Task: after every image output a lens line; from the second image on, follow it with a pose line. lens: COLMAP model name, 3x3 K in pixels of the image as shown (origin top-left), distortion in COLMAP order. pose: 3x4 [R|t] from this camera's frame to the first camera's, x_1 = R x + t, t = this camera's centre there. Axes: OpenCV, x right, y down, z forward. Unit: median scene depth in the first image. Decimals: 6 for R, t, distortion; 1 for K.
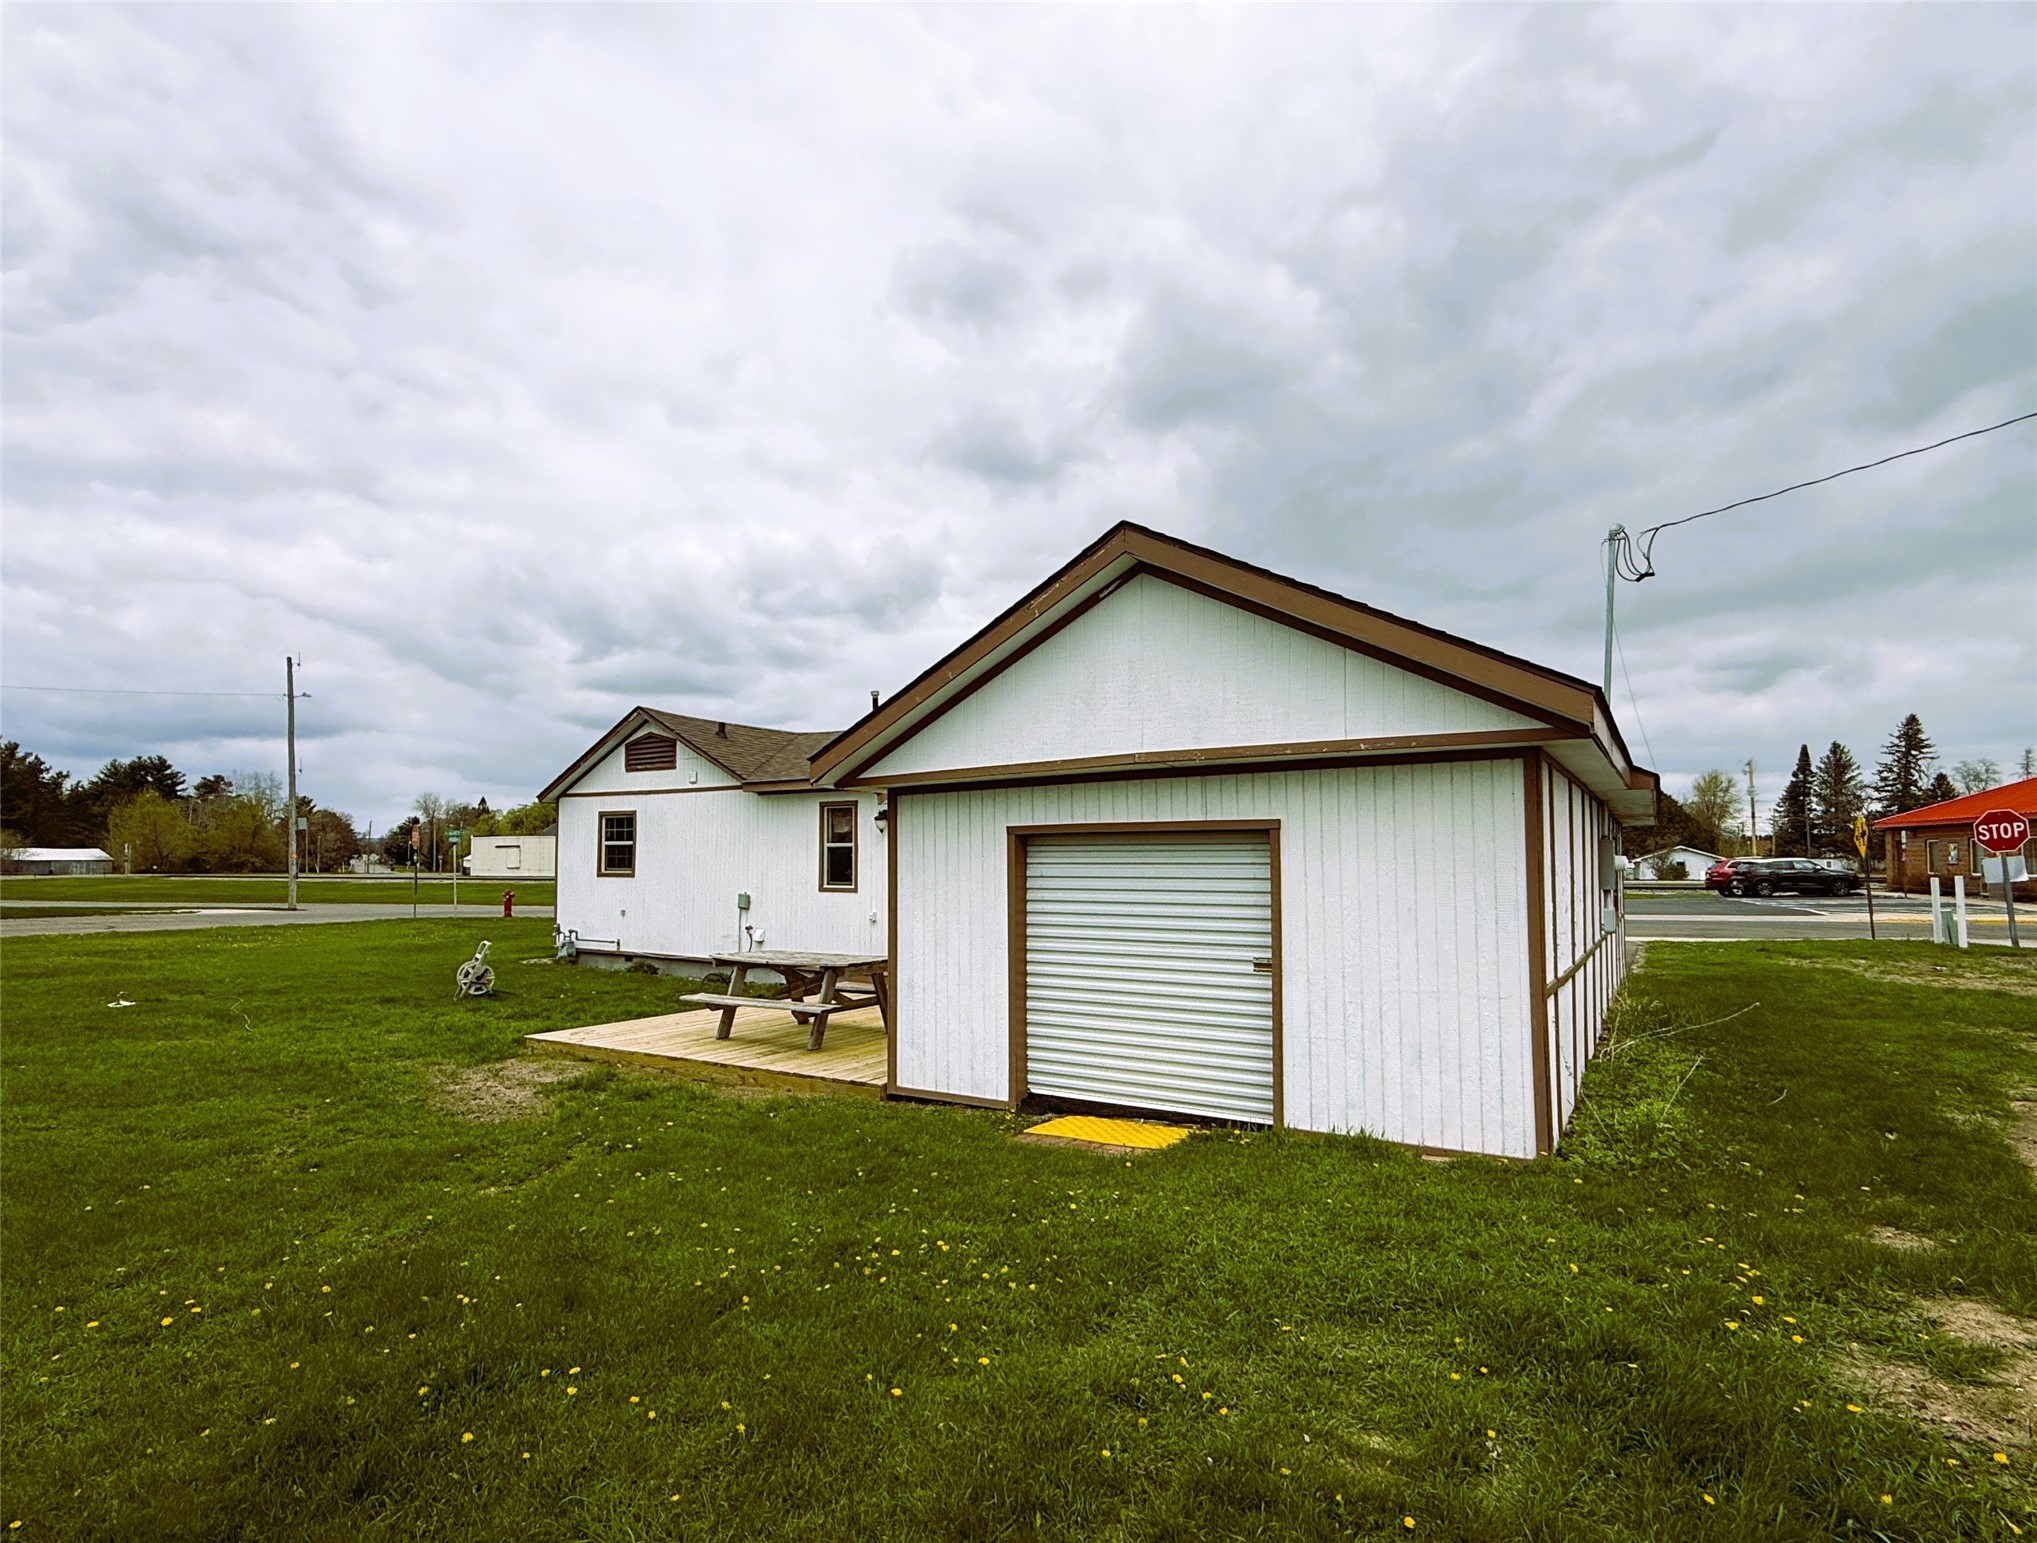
lens RADIAL K [[921.7, 0, 1016.6], [0, 921.7, 647.2], [0, 0, 1]] dist [-0.002392, -0.000775]
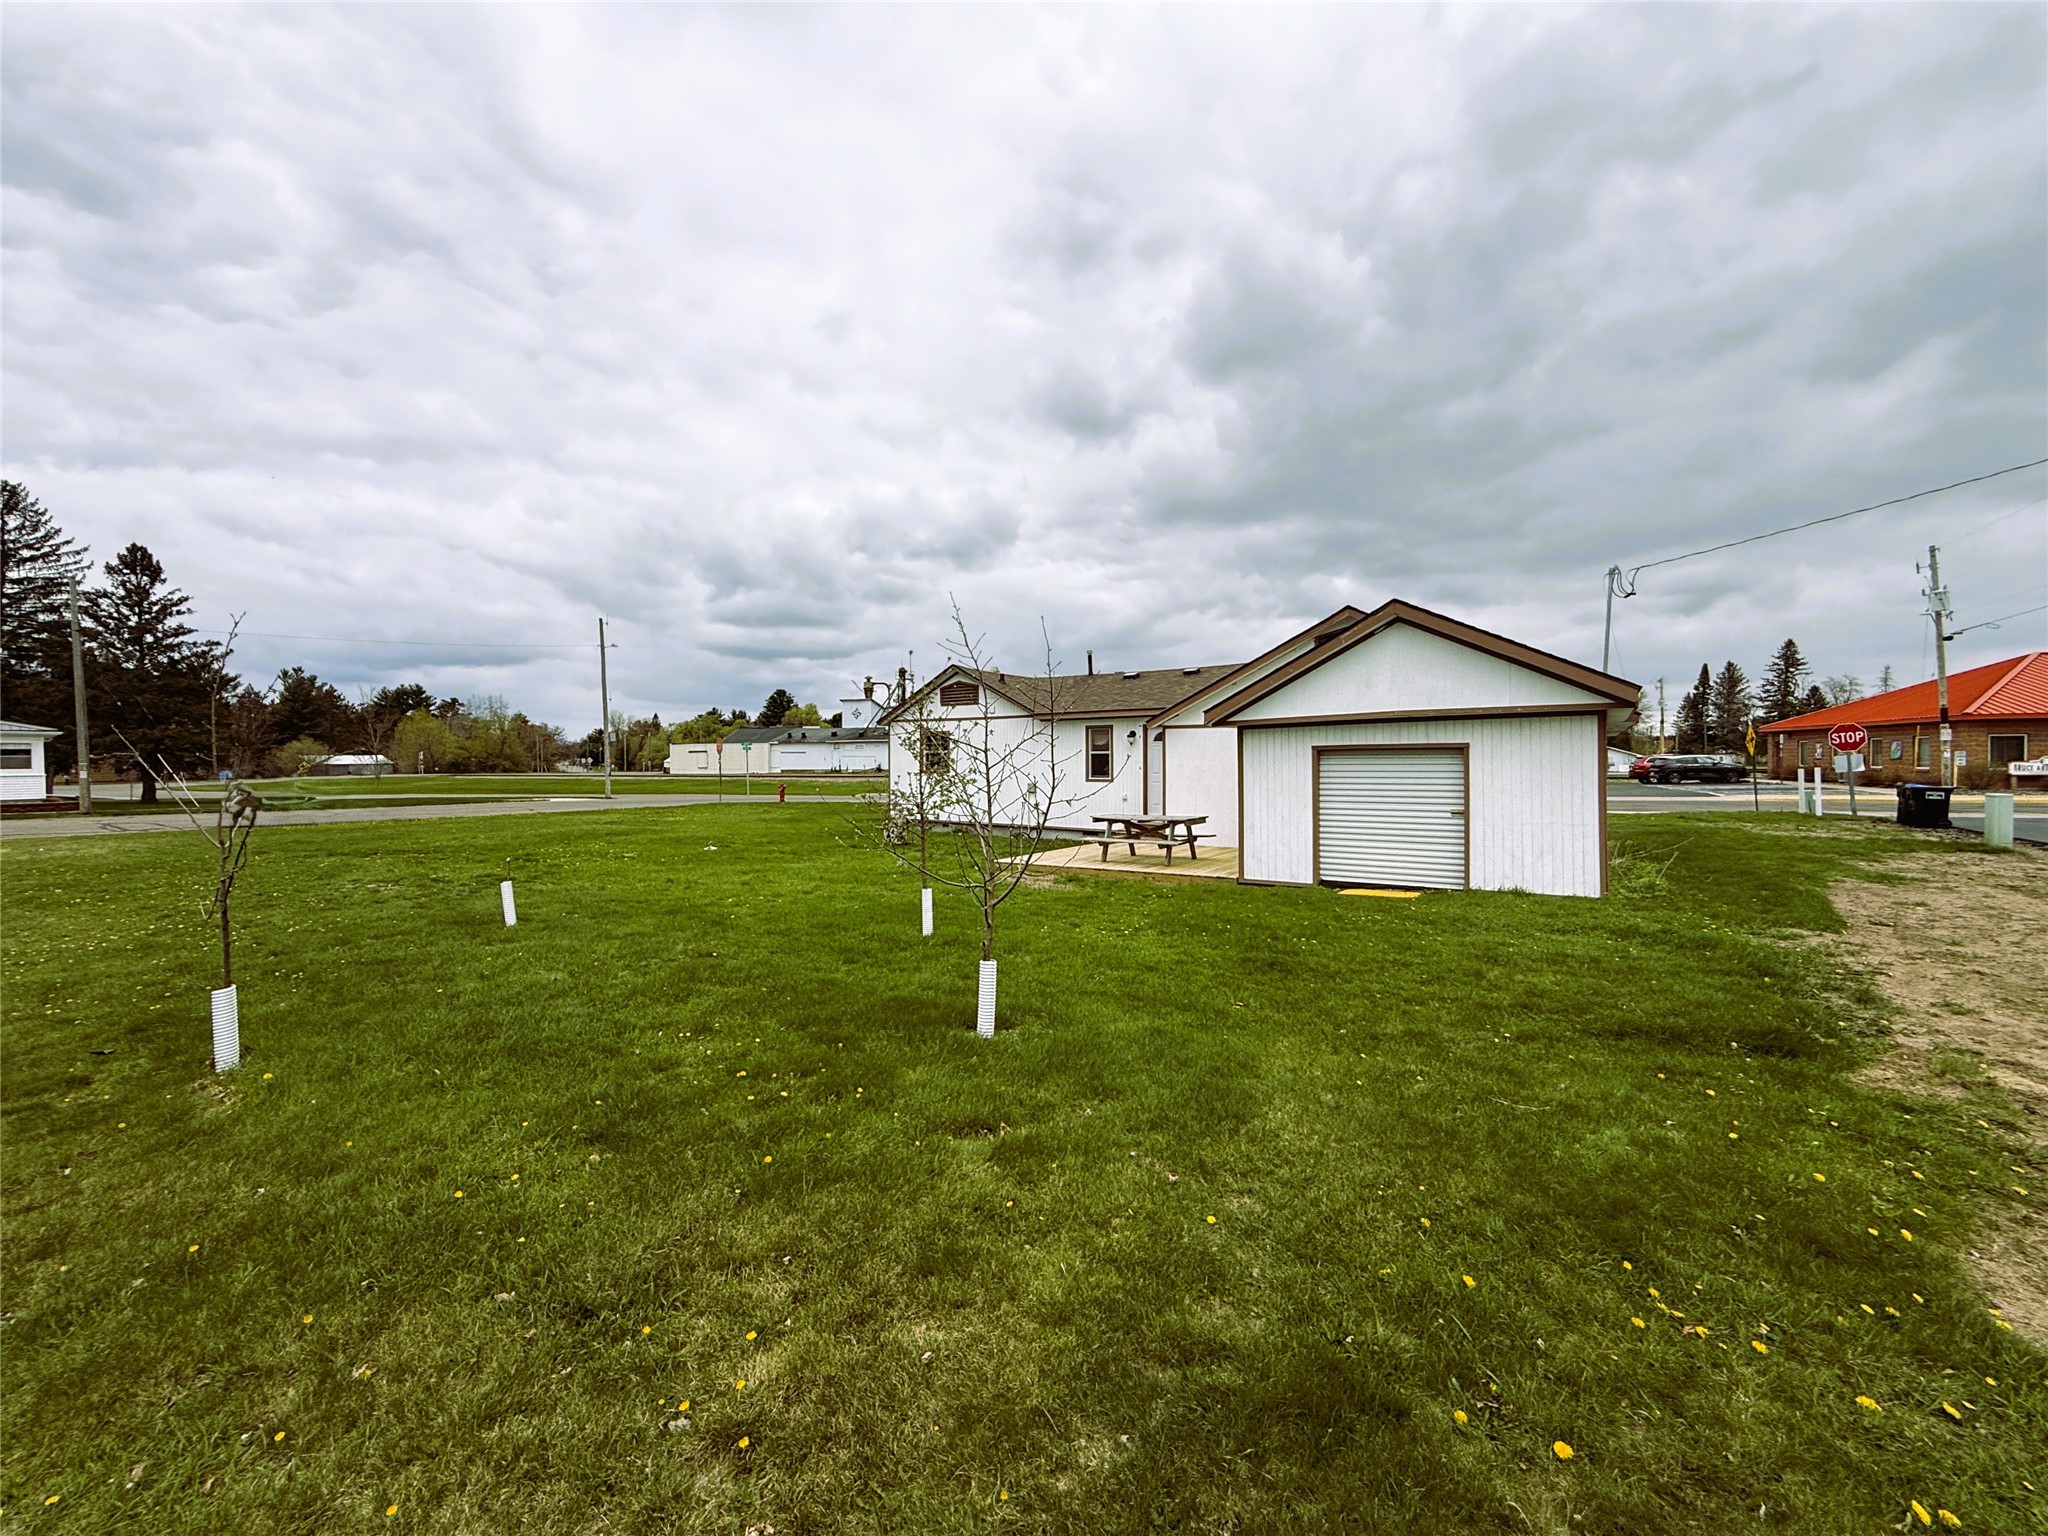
lens RADIAL K [[816.2, 0, 1016.8], [0, 816.2, 767.2], [0, 0, 1]] dist [-0.000966, 0.000368]
pose [[0.999979, -0.006038, 0.002148, -0.121250], [0.005363, 0.971943, 0.235155, -0.029185], [-0.003507, -0.235139, 0.971955, -0.117470]]
